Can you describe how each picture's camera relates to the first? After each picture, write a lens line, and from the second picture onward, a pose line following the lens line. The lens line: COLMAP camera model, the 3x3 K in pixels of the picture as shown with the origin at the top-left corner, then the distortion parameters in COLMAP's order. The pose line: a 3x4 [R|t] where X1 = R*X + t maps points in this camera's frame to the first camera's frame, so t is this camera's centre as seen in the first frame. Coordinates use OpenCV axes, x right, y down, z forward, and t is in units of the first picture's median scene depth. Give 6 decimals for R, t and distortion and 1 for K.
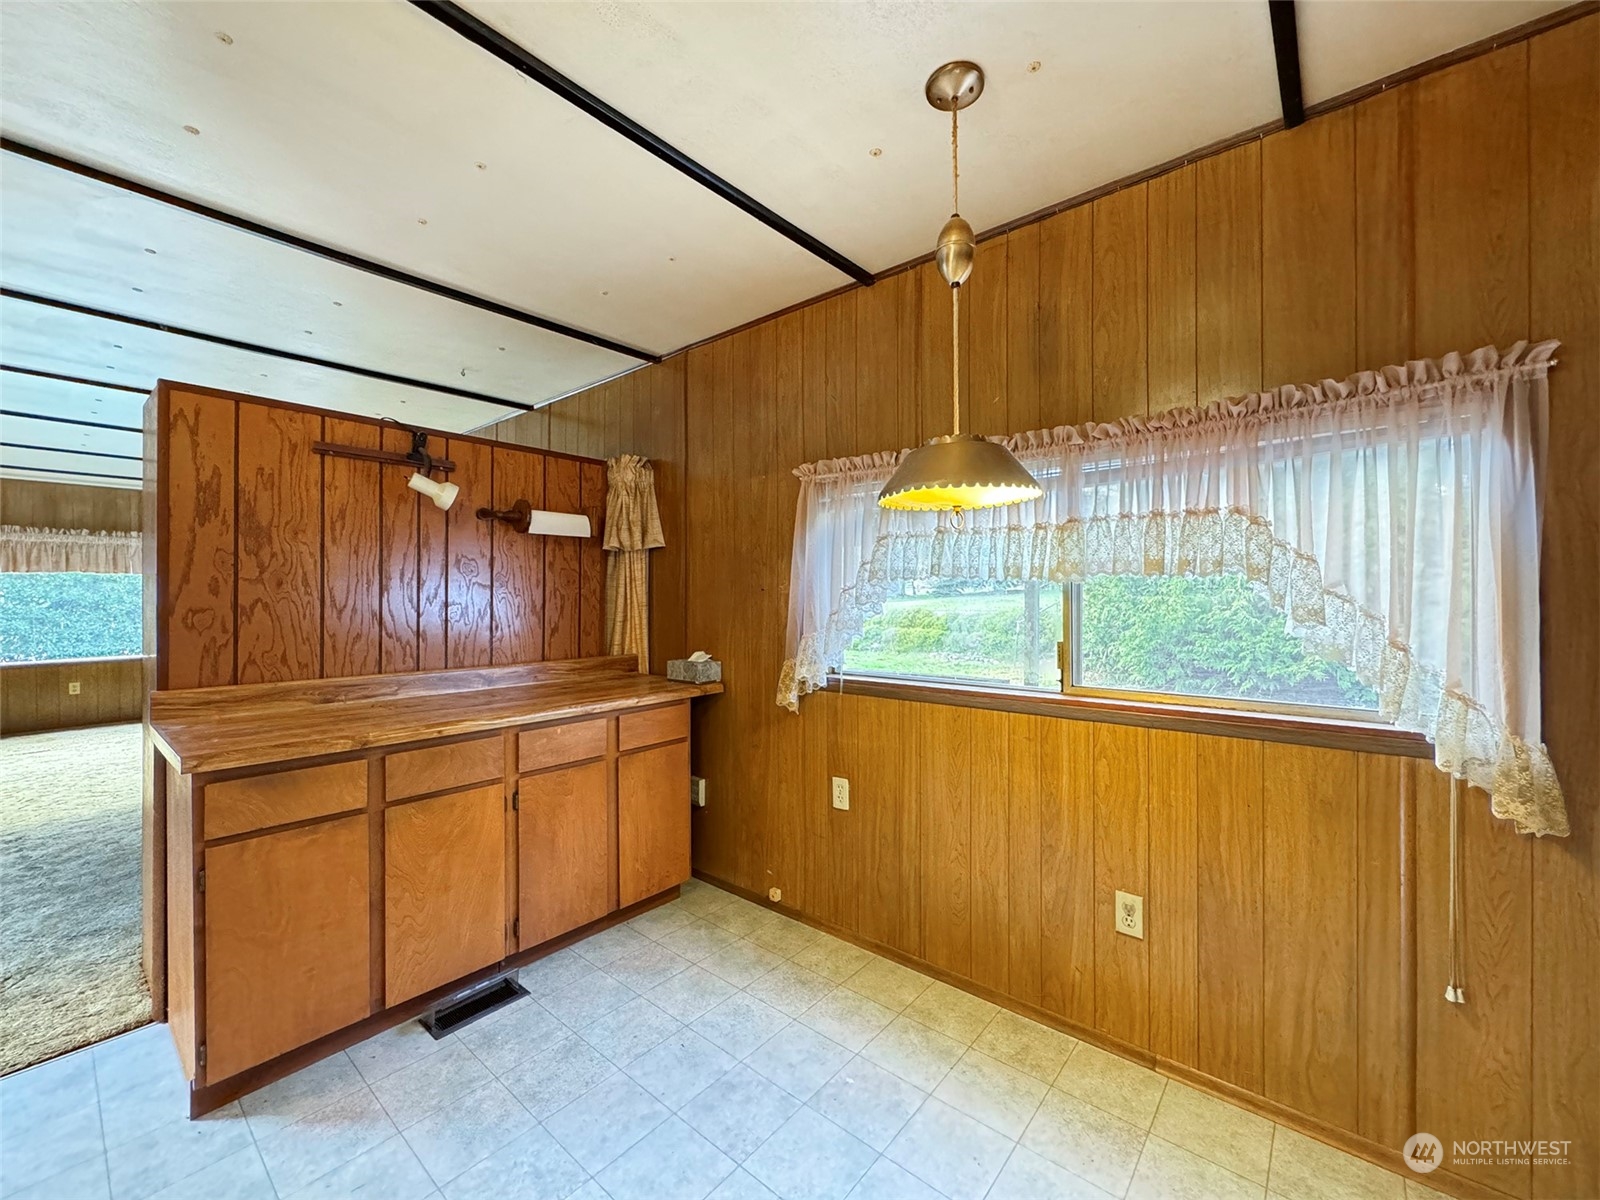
lens RADIAL K [[649.9, 0, 799.4], [0, 649.9, 598.2], [0, 0, 1]] dist [-0.001691, 0.000133]
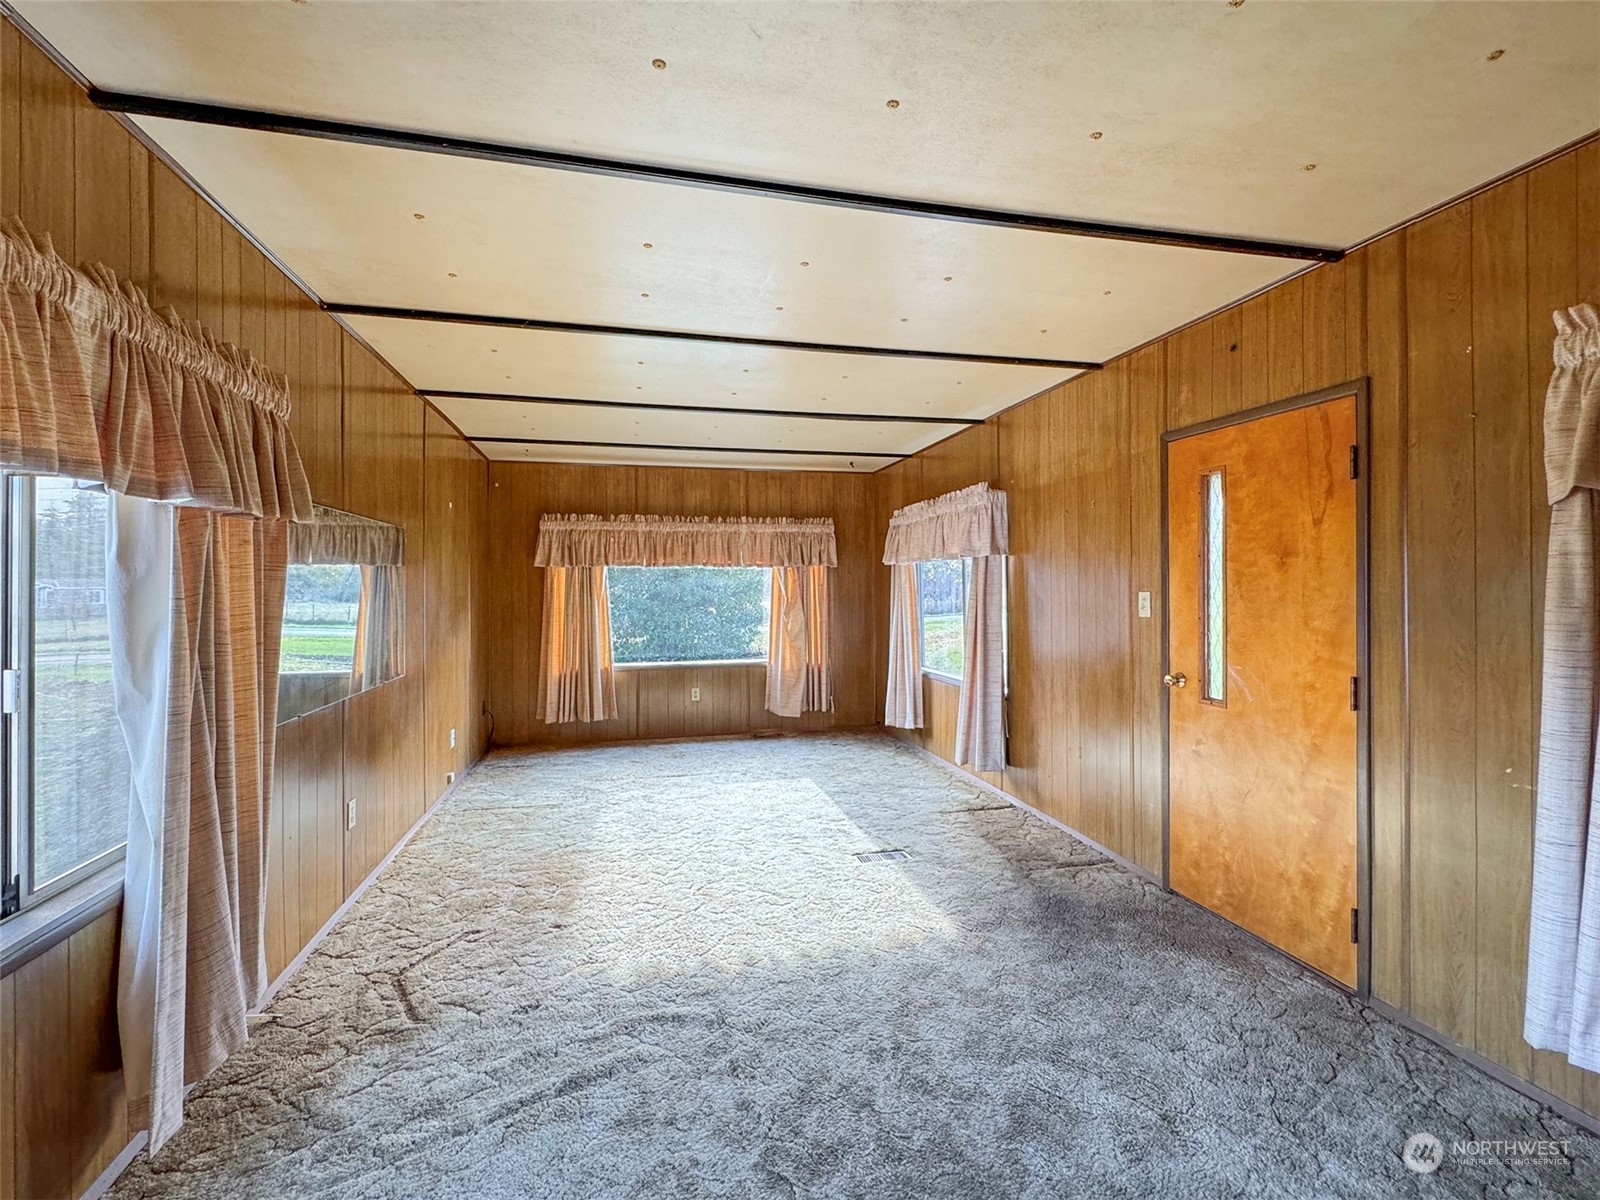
lens RADIAL K [[700.4, 0, 807.8], [0, 700.4, 590.3], [0, 0, 1]] dist [0.001650, 0.000259]
pose [[0.814274, 0.005581, -0.580454, -1.169727], [-0.002864, 0.999980, 0.005597, -0.024602], [0.580474, -0.002895, 0.814274, 0.802848]]
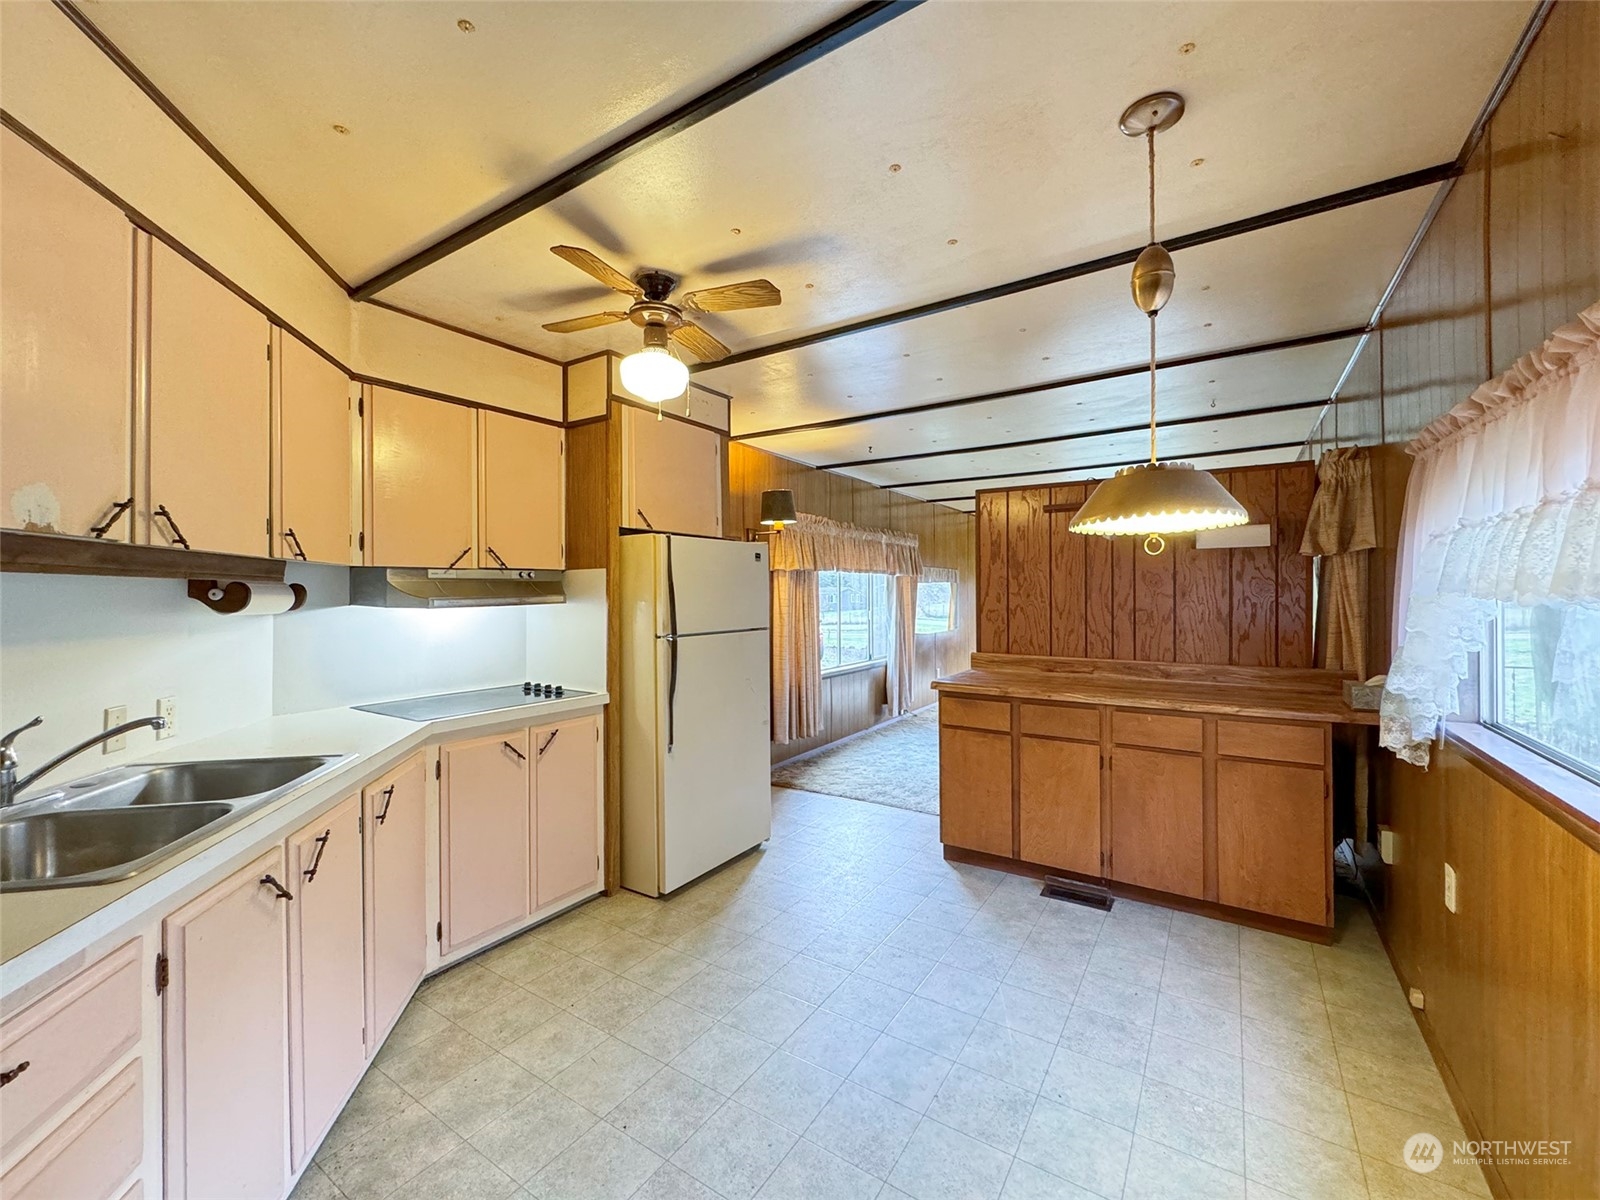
lens RADIAL K [[664.0, 0, 791.3], [0, 664.0, 589.9], [0, 0, 1]] dist [-0.003990, 0.000436]
pose [[0.100389, -0.002221, -0.994946, 0.847845], [0.003101, 0.999993, -0.001920, -0.036927], [0.994943, -0.002892, 0.100396, 0.232574]]
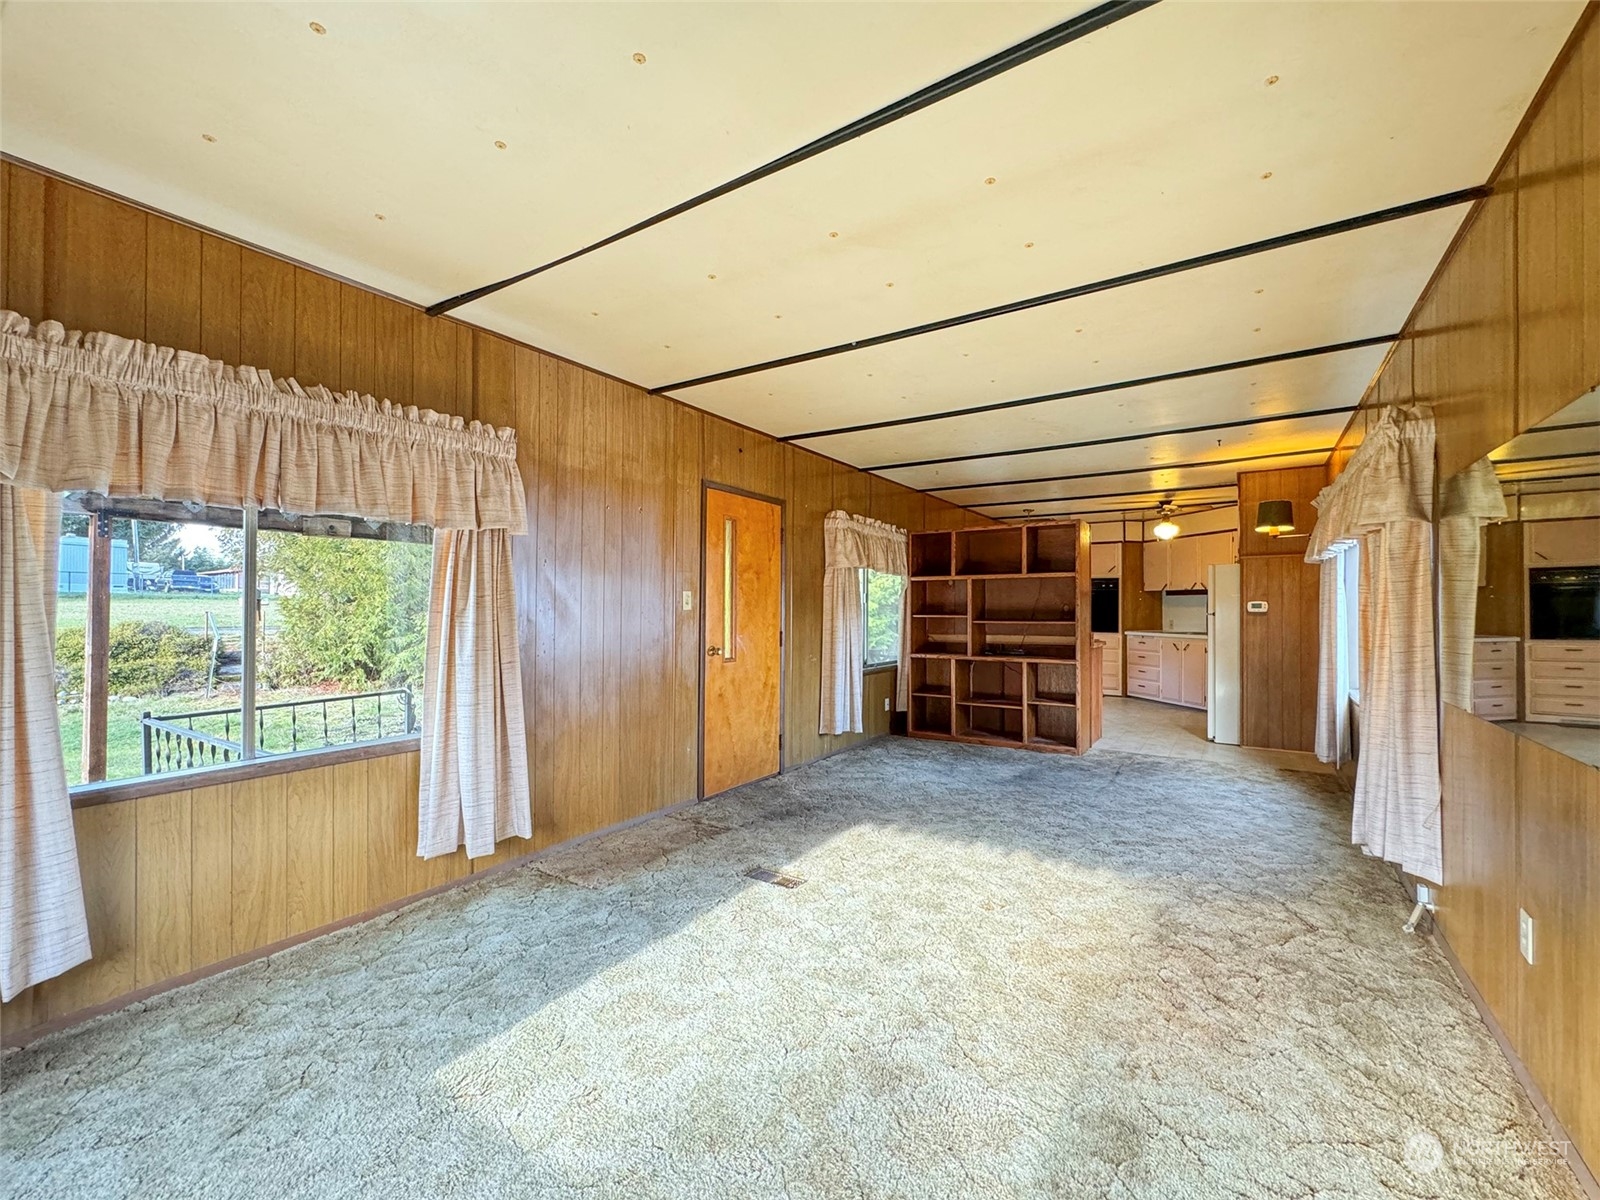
lens RADIAL K [[664.0, 0, 811.4], [0, 664.0, 605.9], [0, 0, 1]] dist [-0.003990, 0.000436]
pose [[-0.125231, 0.008981, 0.992087, -3.654995], [-0.001460, 0.999956, -0.009237, 0.053543], [-0.992126, -0.002605, -0.125213, 2.529617]]
